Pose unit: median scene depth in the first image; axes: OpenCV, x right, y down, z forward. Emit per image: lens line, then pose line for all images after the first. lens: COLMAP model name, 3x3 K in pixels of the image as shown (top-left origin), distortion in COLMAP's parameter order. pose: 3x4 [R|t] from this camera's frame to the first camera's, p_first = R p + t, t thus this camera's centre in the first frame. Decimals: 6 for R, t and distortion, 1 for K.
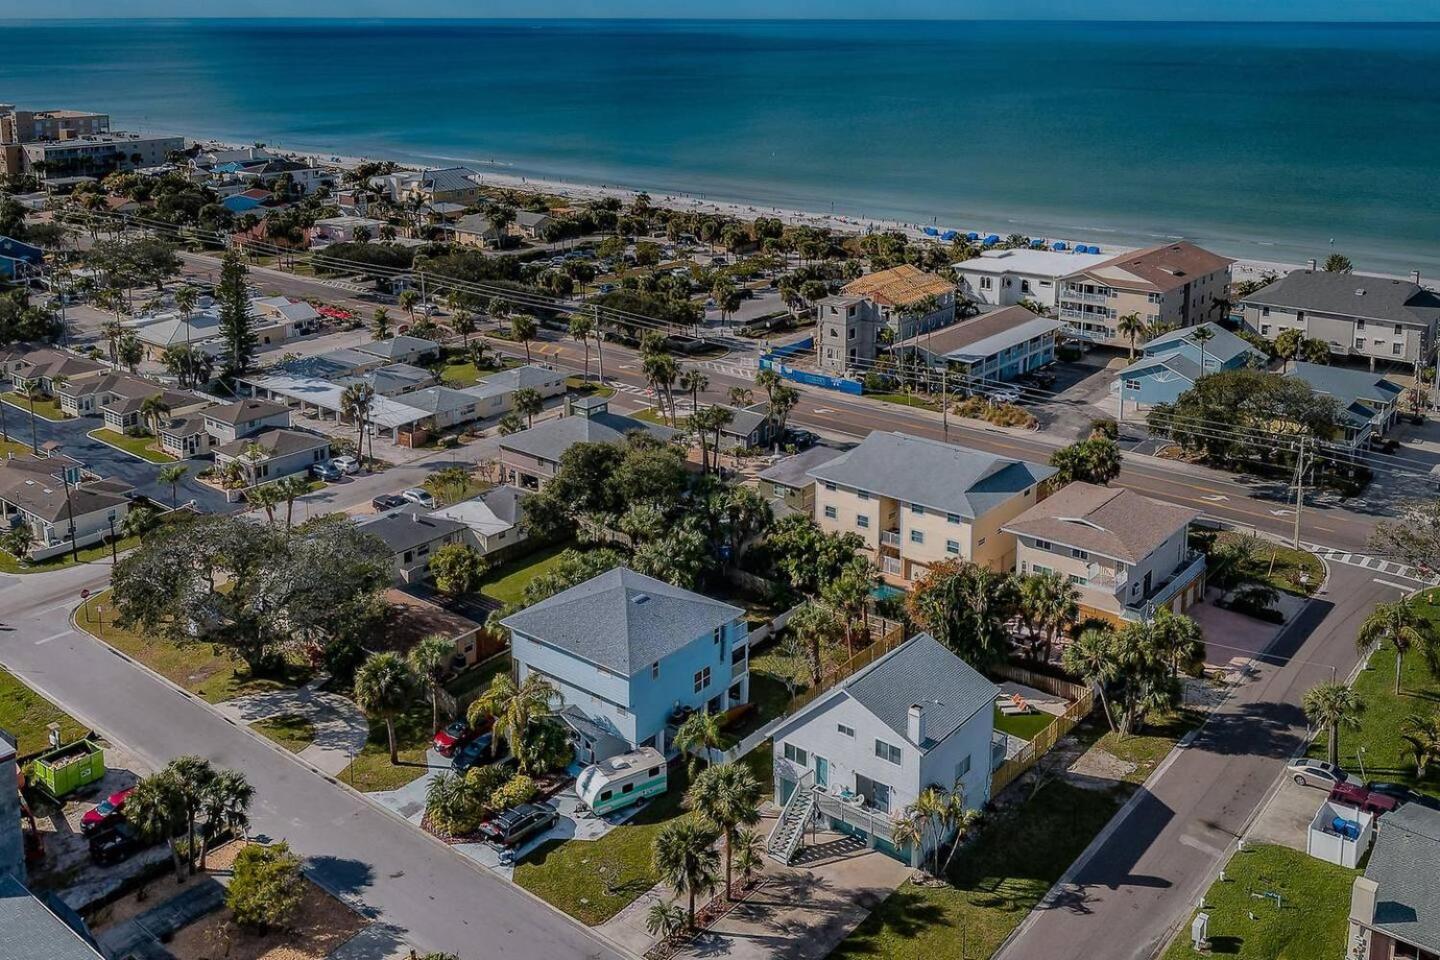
lens RADIAL K [[1330.1, 0, 716.4], [0, 1330.1, 201.6], [0, 0, 1]] dist [-0.000734, 0.001761]
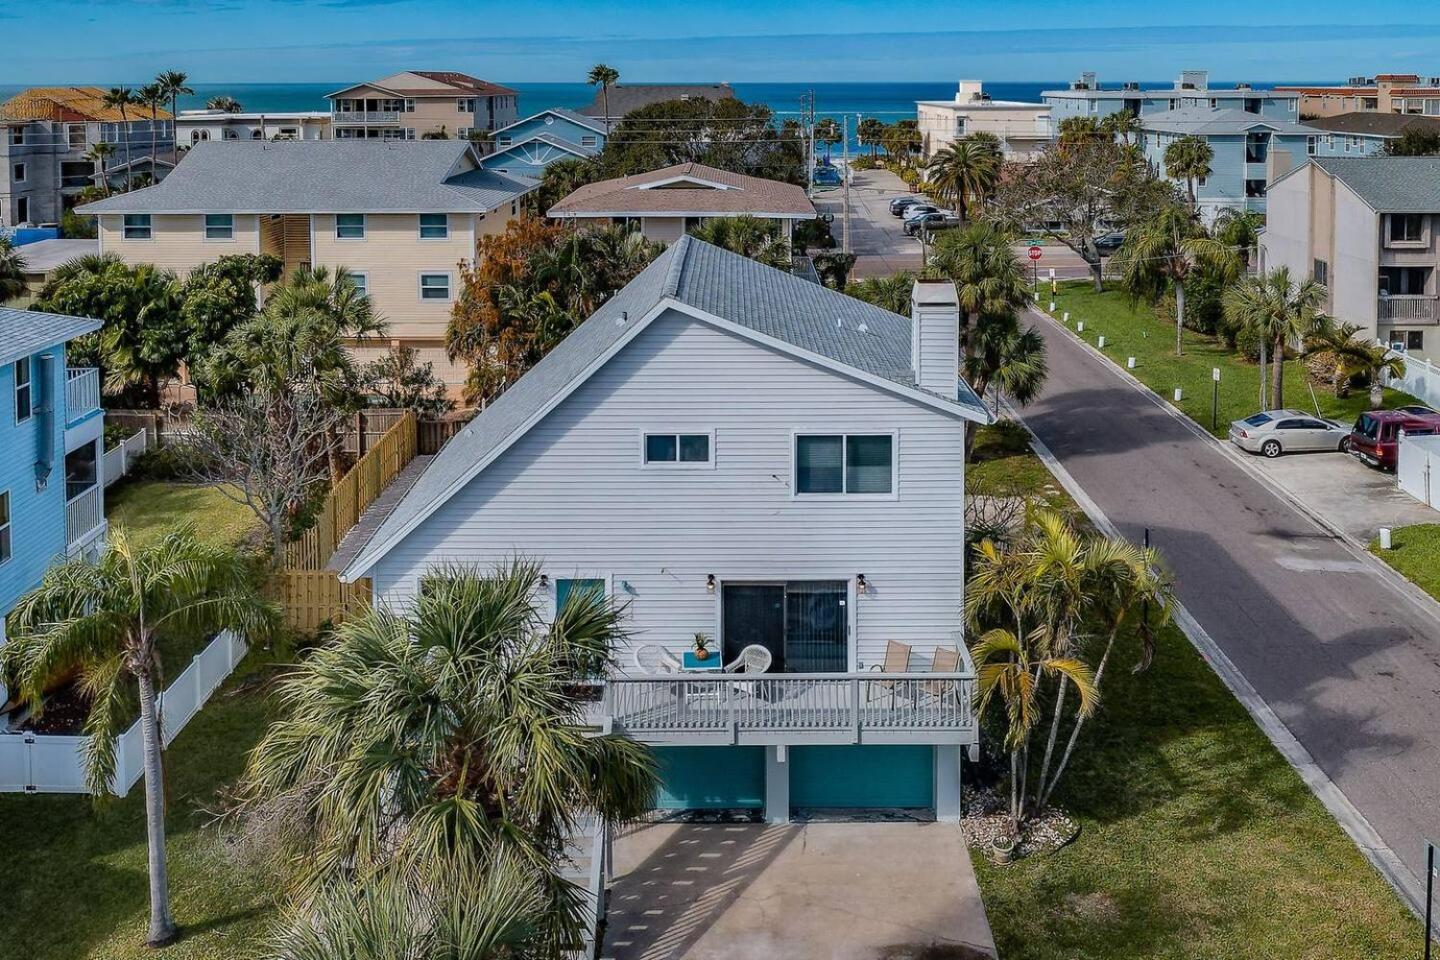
lens RADIAL K [[1330.1, 0, 716.4], [0, 1330.1, 201.6], [0, 0, 1]] dist [-0.000734, 0.001761]
pose [[0.772855, -0.048069, 0.632759, -0.040901], [0.085144, 0.995966, -0.028334, 0.188196], [-0.628845, 0.075774, 0.773830, 0.407176]]
